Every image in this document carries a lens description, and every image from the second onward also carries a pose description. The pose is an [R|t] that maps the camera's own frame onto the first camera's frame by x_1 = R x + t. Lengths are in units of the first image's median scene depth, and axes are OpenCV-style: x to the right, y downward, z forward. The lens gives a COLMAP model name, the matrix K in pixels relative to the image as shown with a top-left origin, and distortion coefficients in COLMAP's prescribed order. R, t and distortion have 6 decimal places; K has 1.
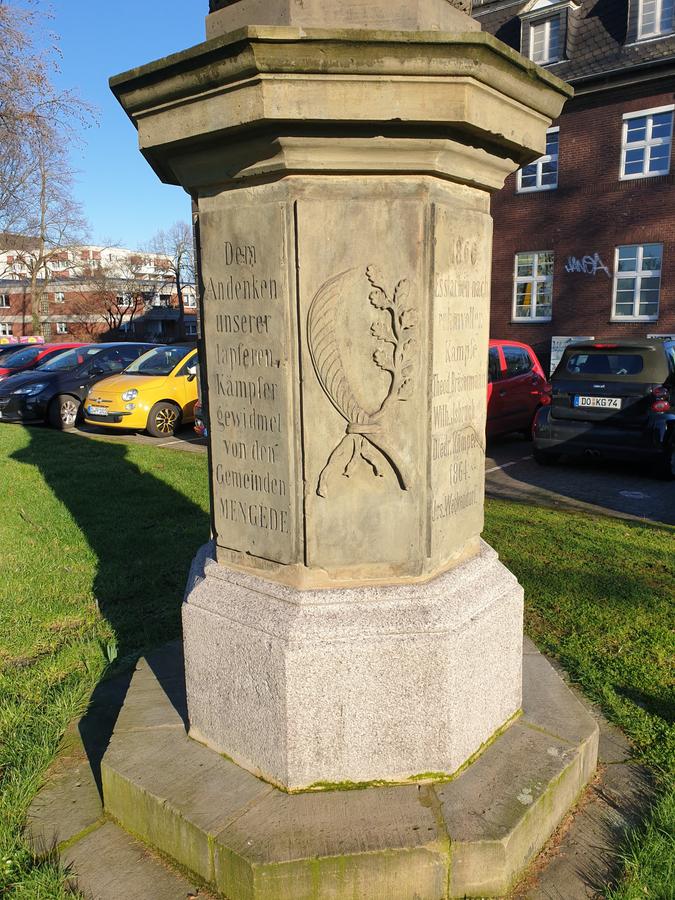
lens RADIAL K [[699.1, 0, 337.5], [0, 699.1, 450.0], [0, 0, 1]] dist [-0.036858, -0.002271]
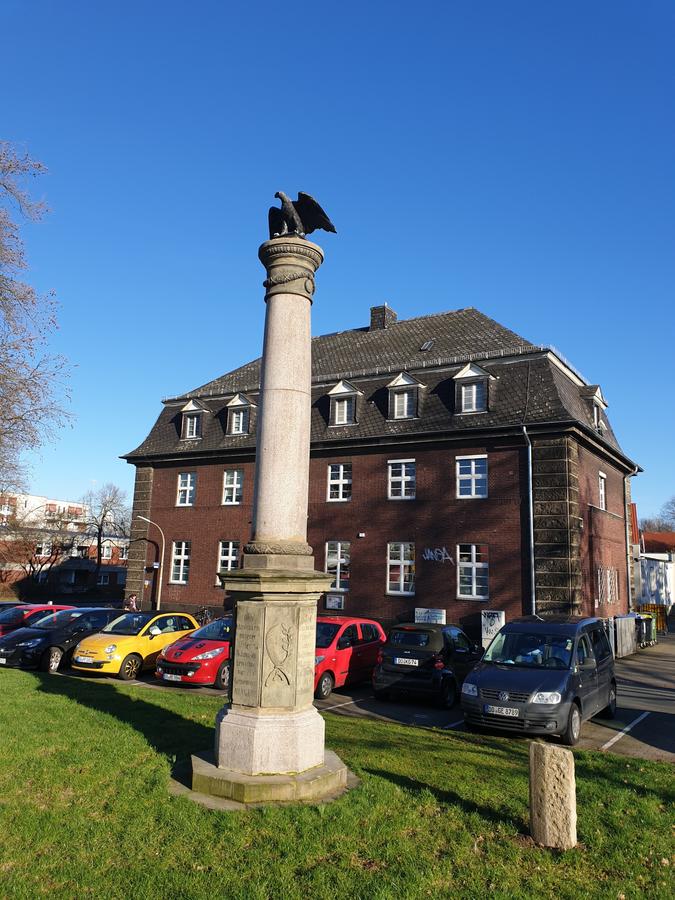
lens RADIAL K [[669.4, 0, 337.5], [0, 669.4, 450.0], [0, 0, 1]] dist [0.042779, -0.003837]
pose [[0.989425, 0.067422, 0.128420, -0.021457], [-0.016937, 0.933043, -0.359366, 0.019455], [-0.144051, 0.353390, 0.924318, -0.310914]]
